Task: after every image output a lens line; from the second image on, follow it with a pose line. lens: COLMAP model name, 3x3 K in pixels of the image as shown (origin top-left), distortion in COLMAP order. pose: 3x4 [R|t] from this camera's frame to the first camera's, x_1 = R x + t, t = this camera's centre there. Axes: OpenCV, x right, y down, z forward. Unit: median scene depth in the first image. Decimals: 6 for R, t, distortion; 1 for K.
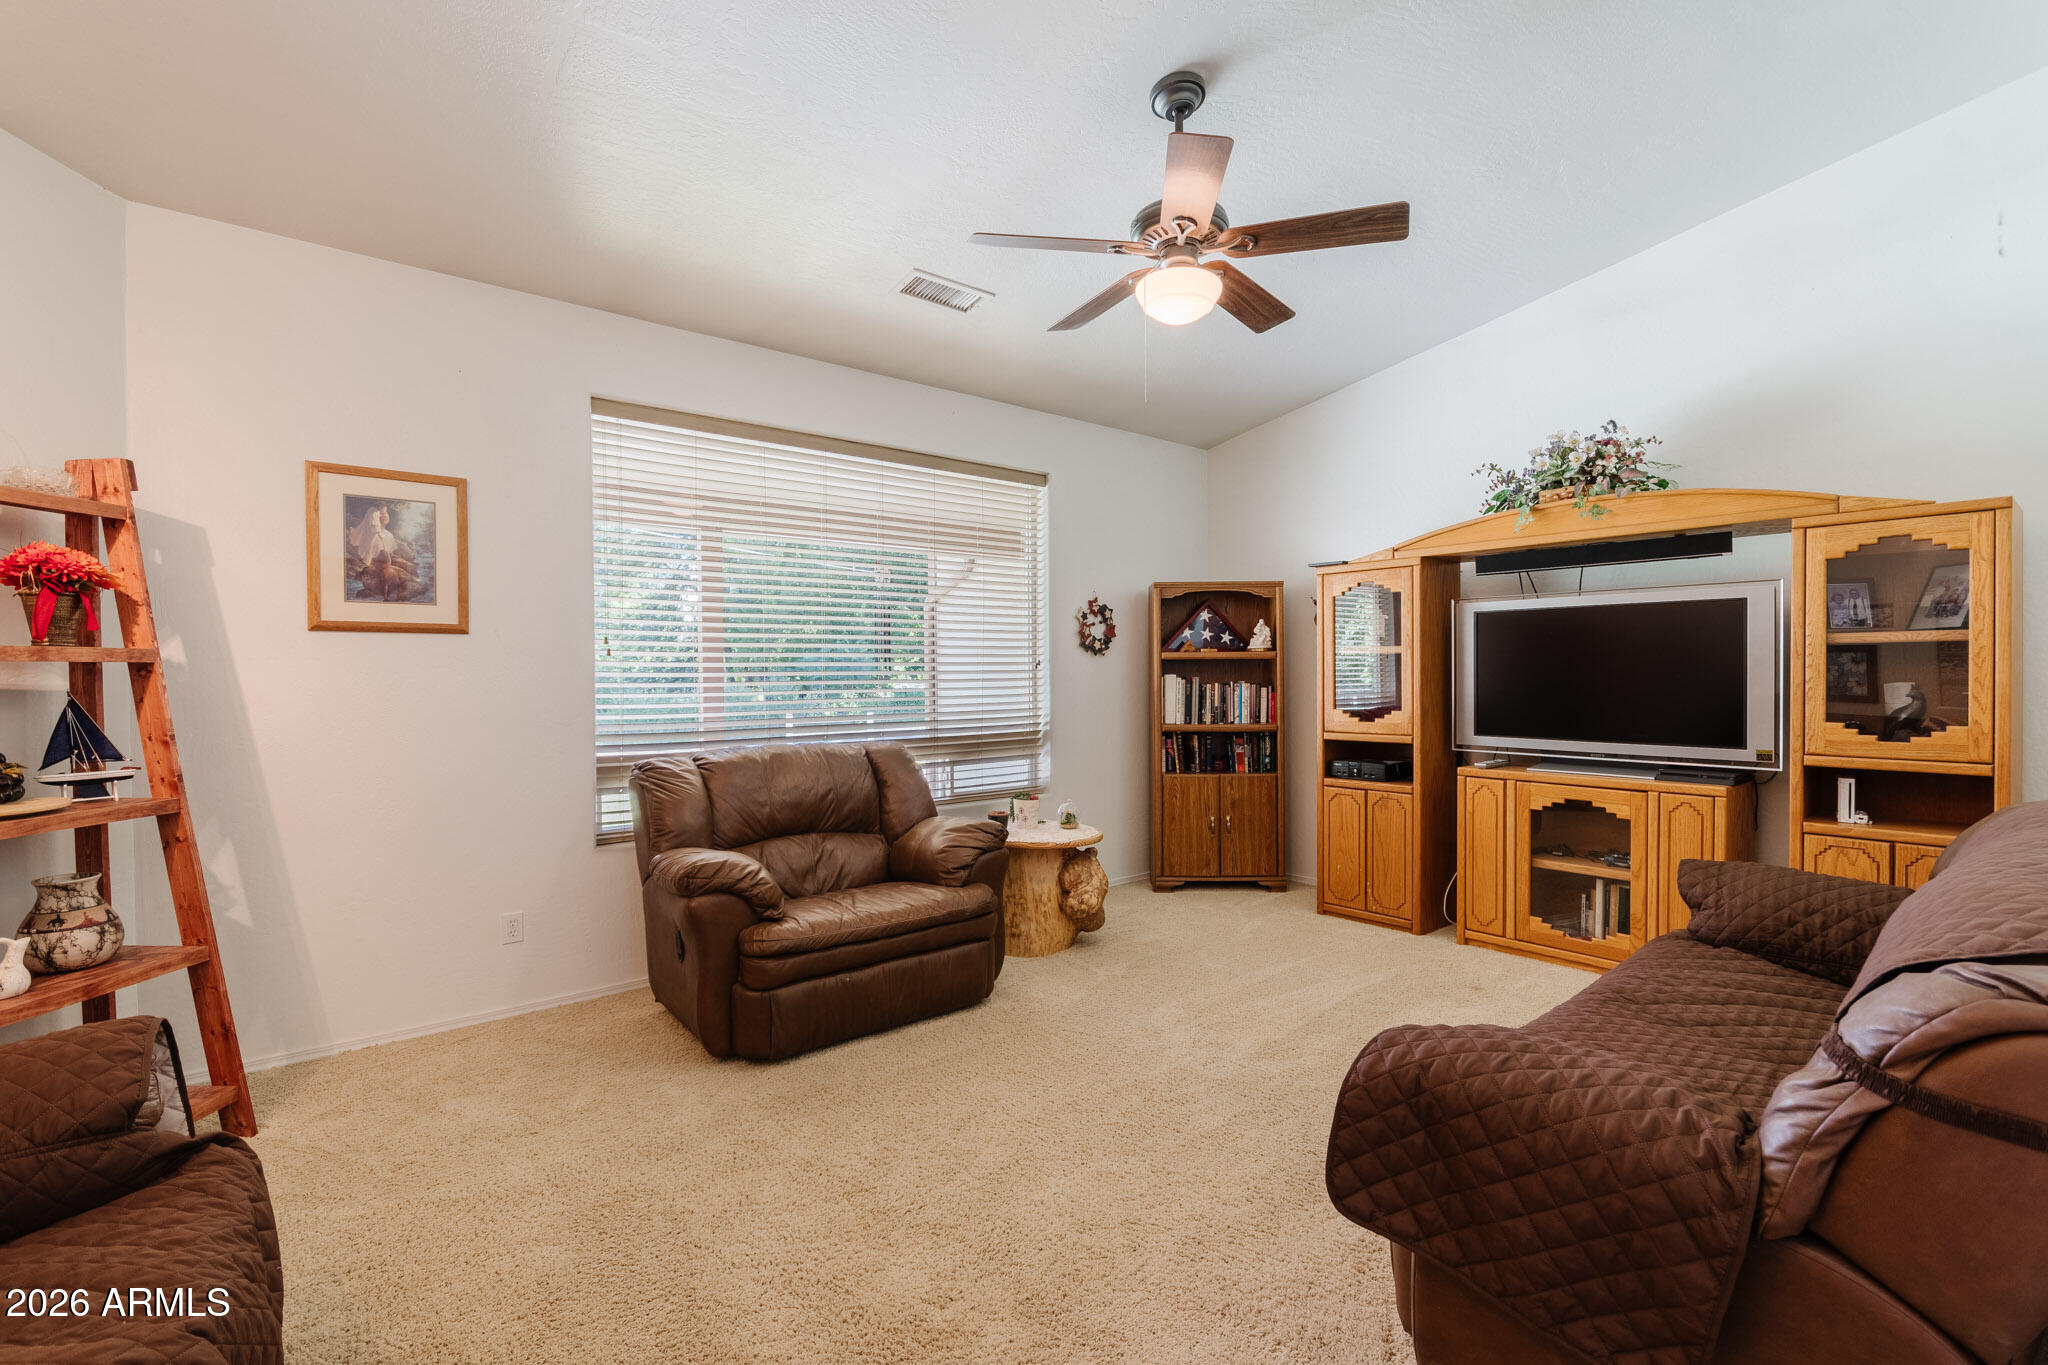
lens RADIAL K [[943.9, 0, 1024.0], [0, 943.9, 682.5], [0, 0, 1]] dist [0.000390, -0.000038]
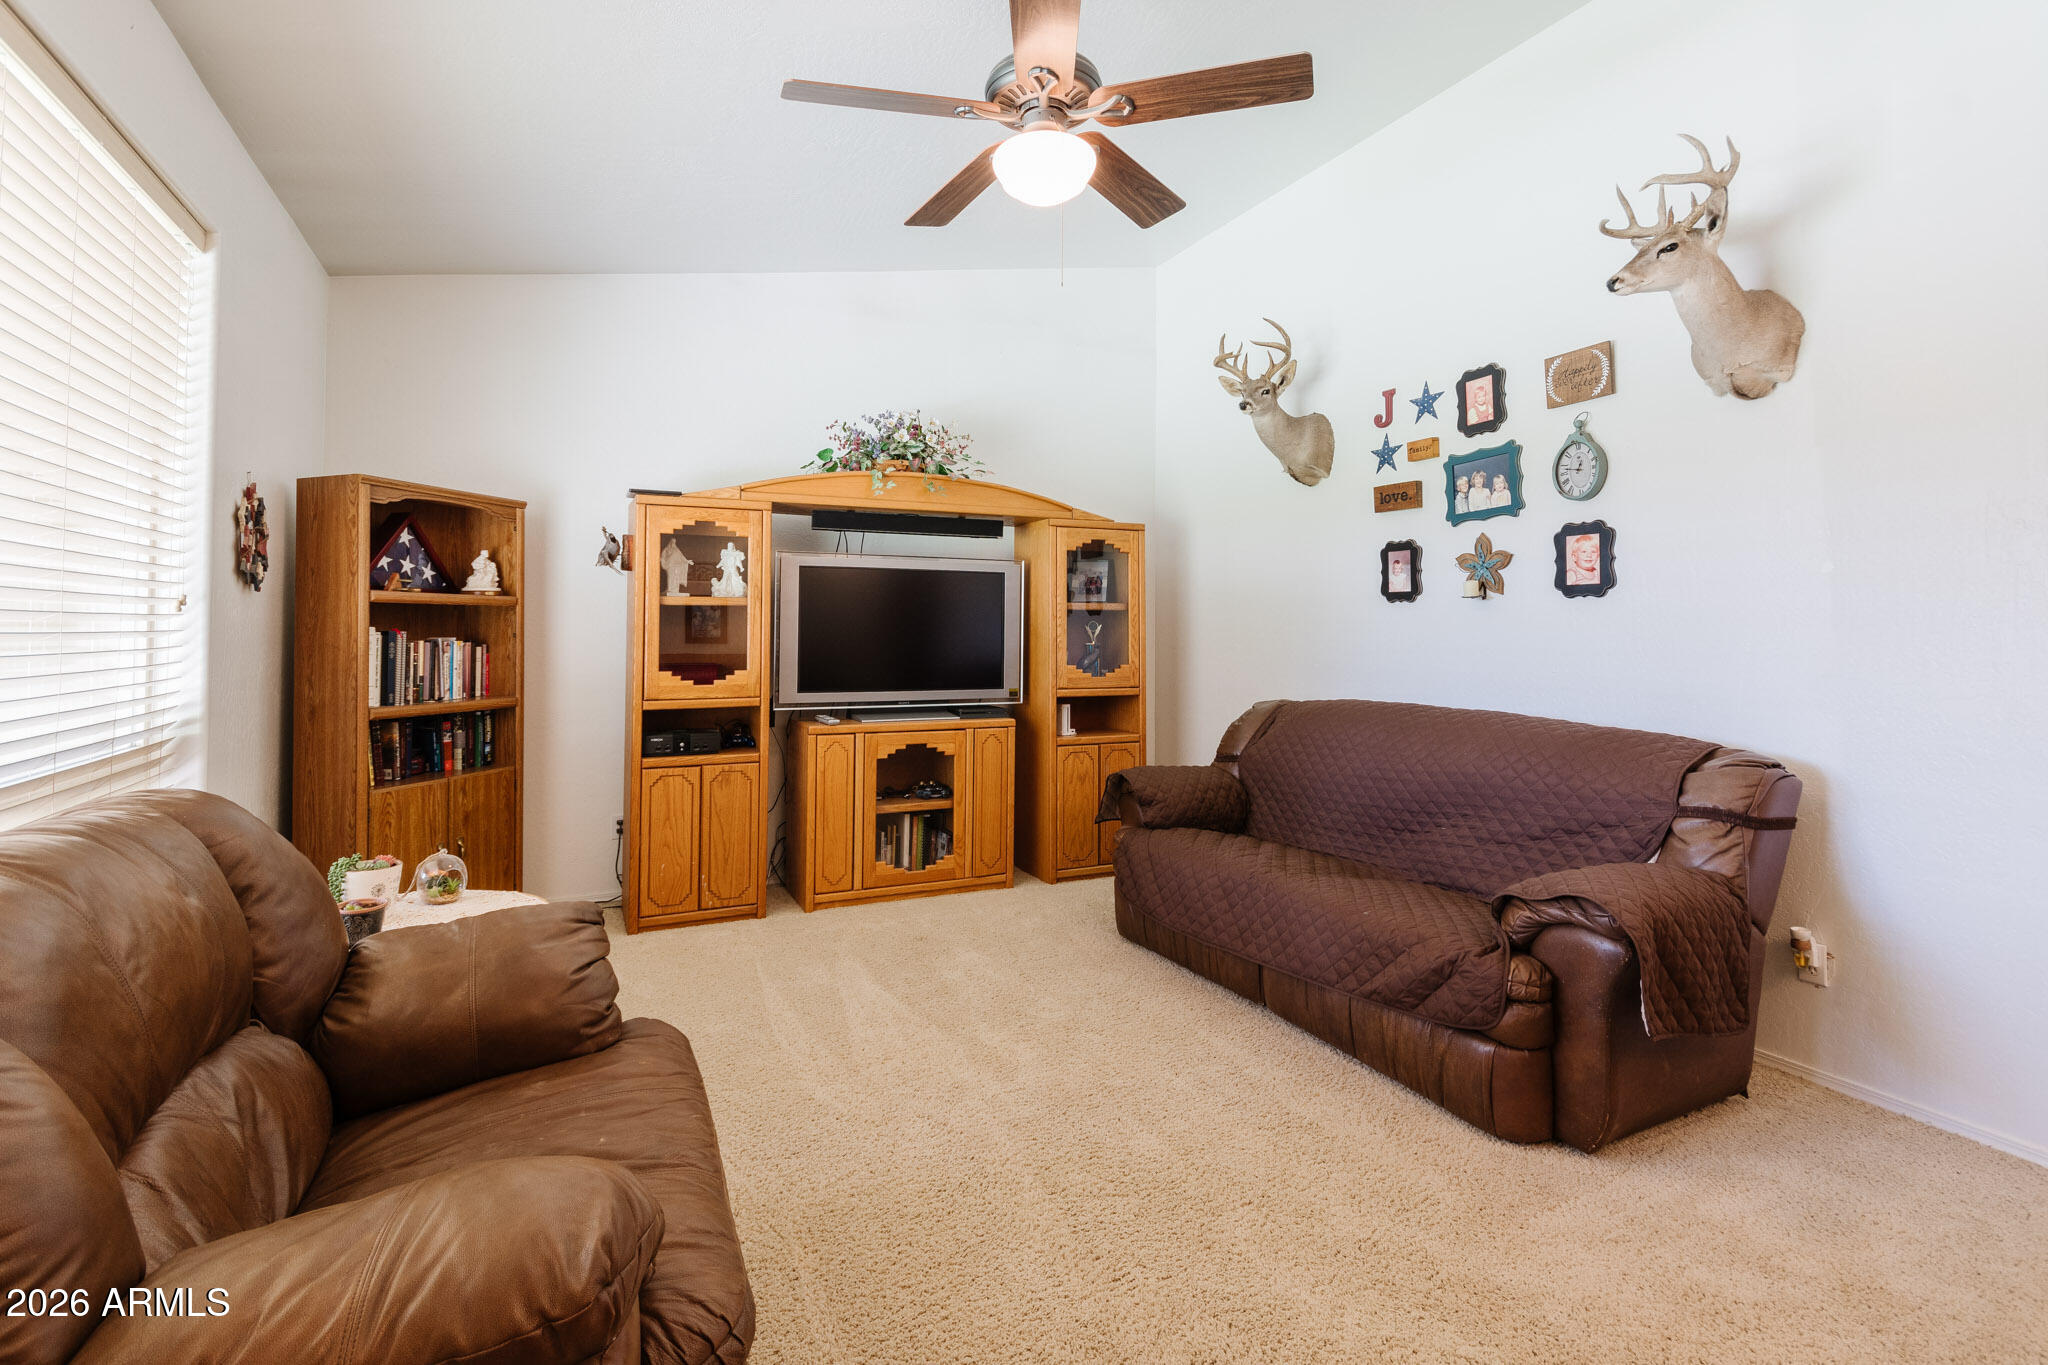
lens RADIAL K [[952.3, 0, 1020.2], [0, 952.3, 610.5], [0, 0, 1]] dist [-0.000653, -0.000157]
pose [[0.257140, 0.025270, 0.966044, -0.407665], [0.003783, 0.999624, -0.027156, -0.001104], [-0.966367, 0.010638, 0.256947, 0.521848]]
